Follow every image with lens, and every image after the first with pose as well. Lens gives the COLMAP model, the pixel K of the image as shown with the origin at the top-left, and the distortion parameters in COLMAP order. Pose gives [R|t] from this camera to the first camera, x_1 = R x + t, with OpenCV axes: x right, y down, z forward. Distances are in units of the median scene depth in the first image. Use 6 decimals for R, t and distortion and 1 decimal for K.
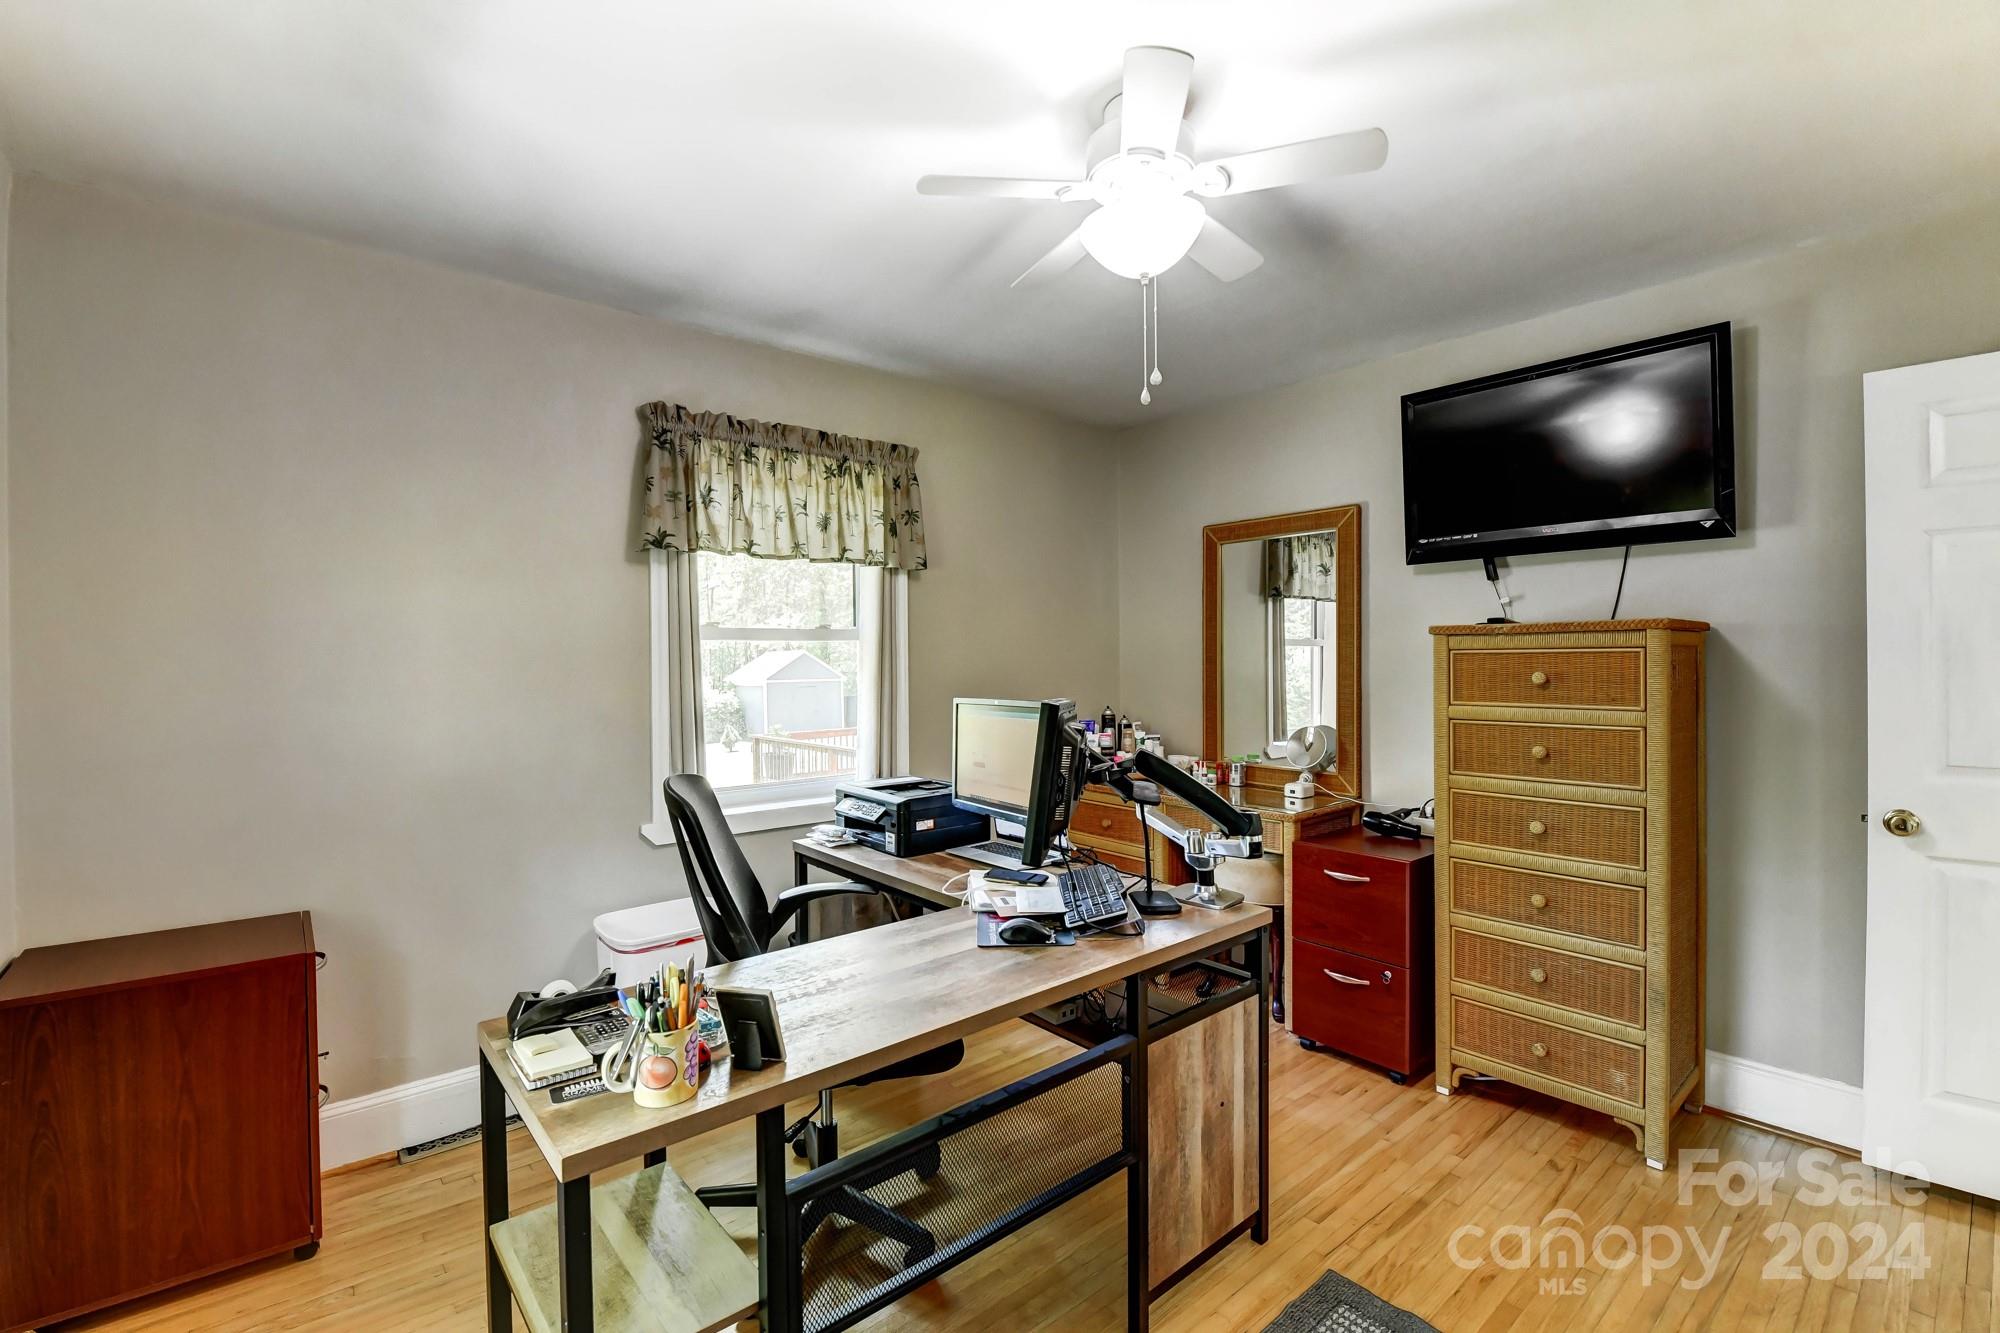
lens RADIAL K [[875.2, 0, 997.3], [0, 875.2, 660.6], [0, 0, 1]] dist [-0.005611, -0.007703]
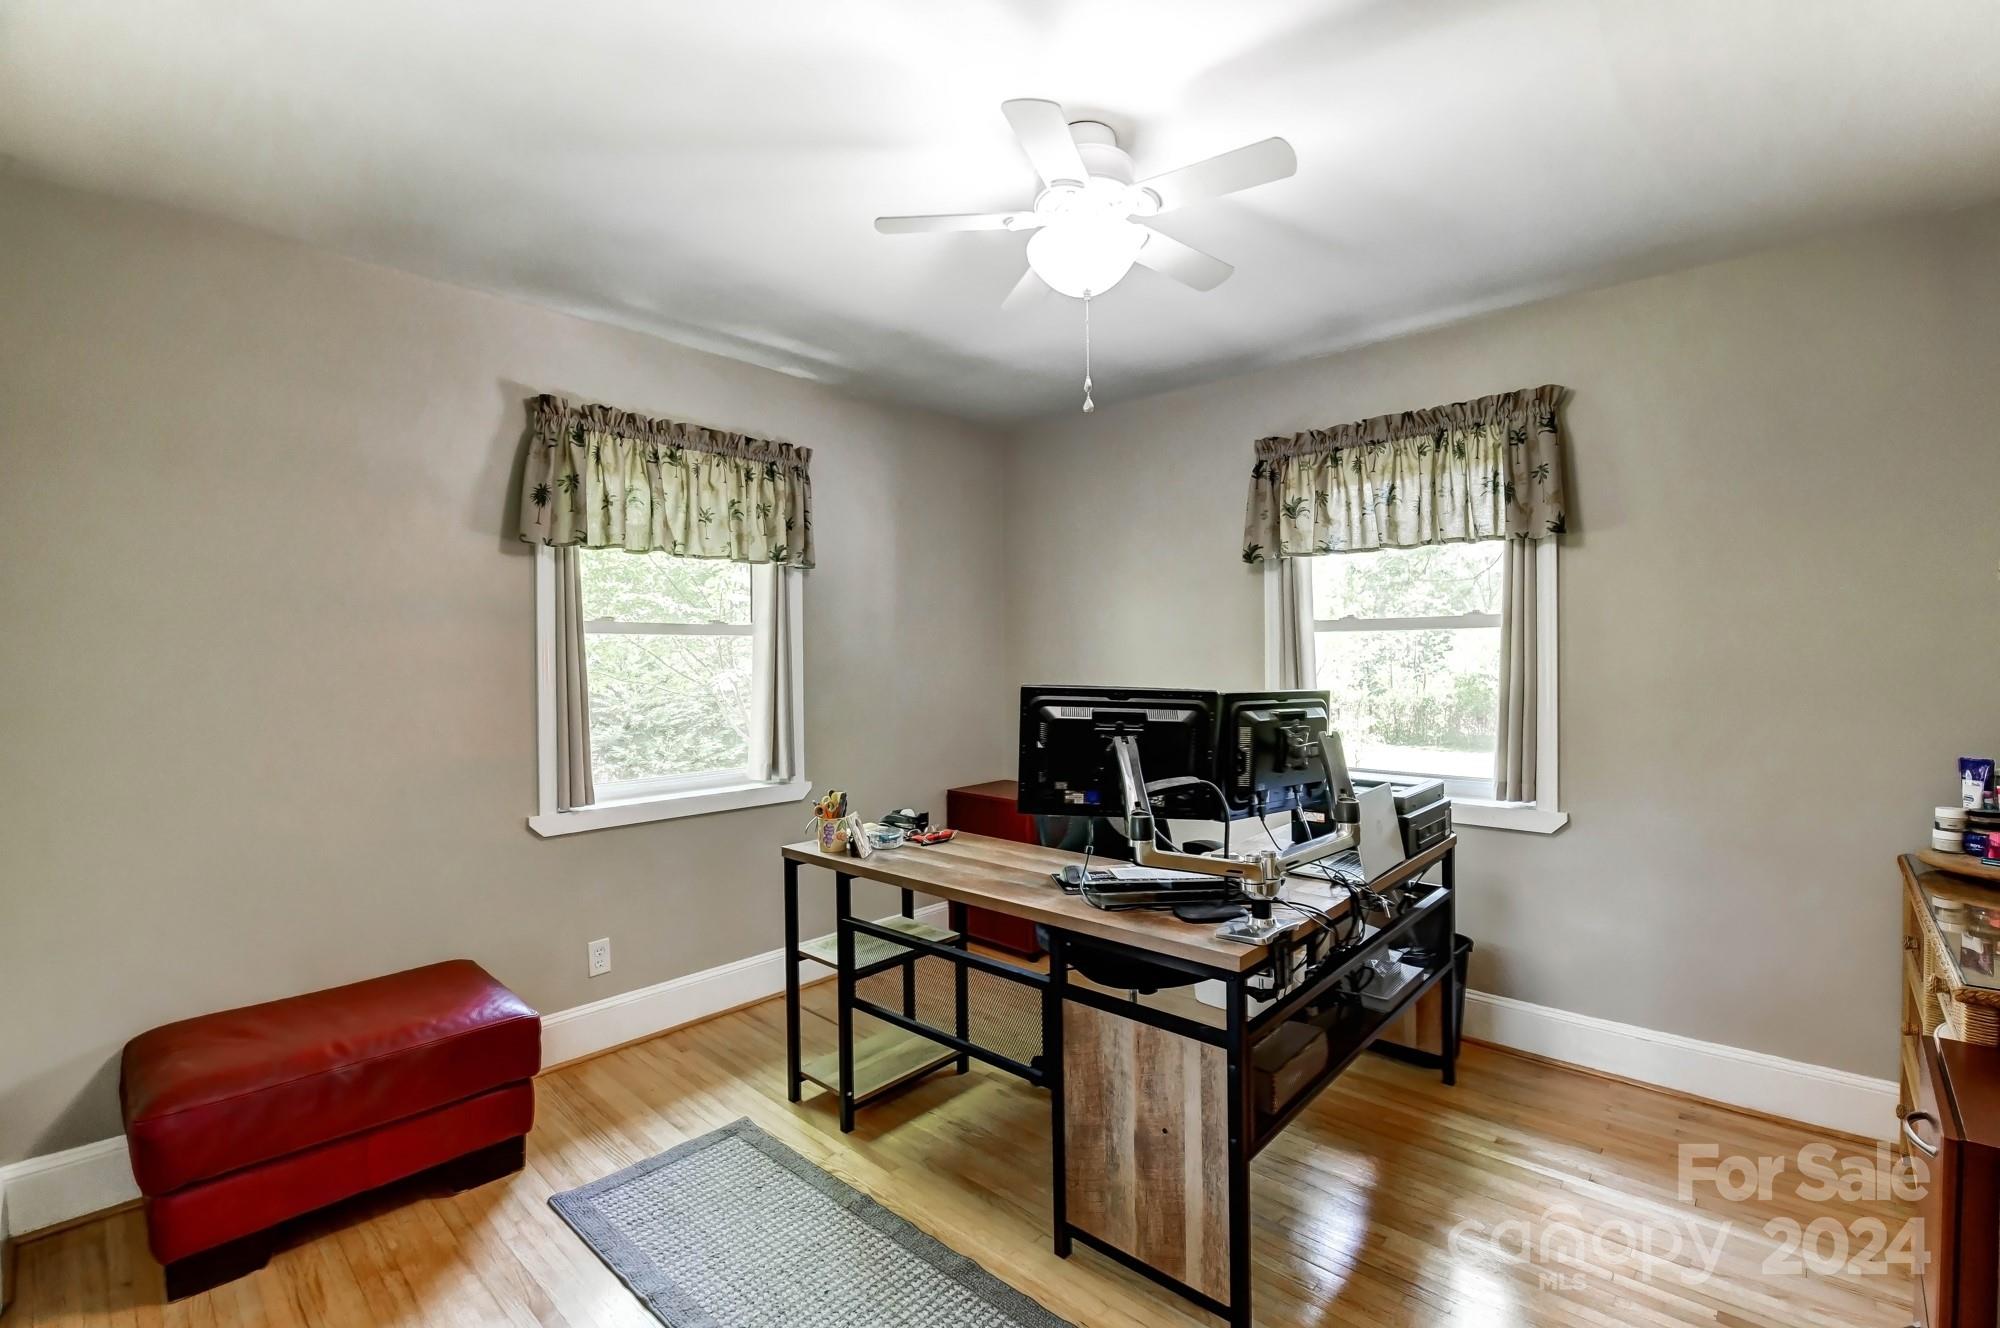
lens RADIAL K [[875.2, 0, 997.3], [0, 875.2, 658.1], [0, 0, 1]] dist [-0.005611, -0.007703]
pose [[0.110197, 0.012619, -0.993830, 0.768928], [0.004843, 0.999901, 0.013233, -0.006947], [0.993898, -0.006271, 0.110125, 0.478868]]
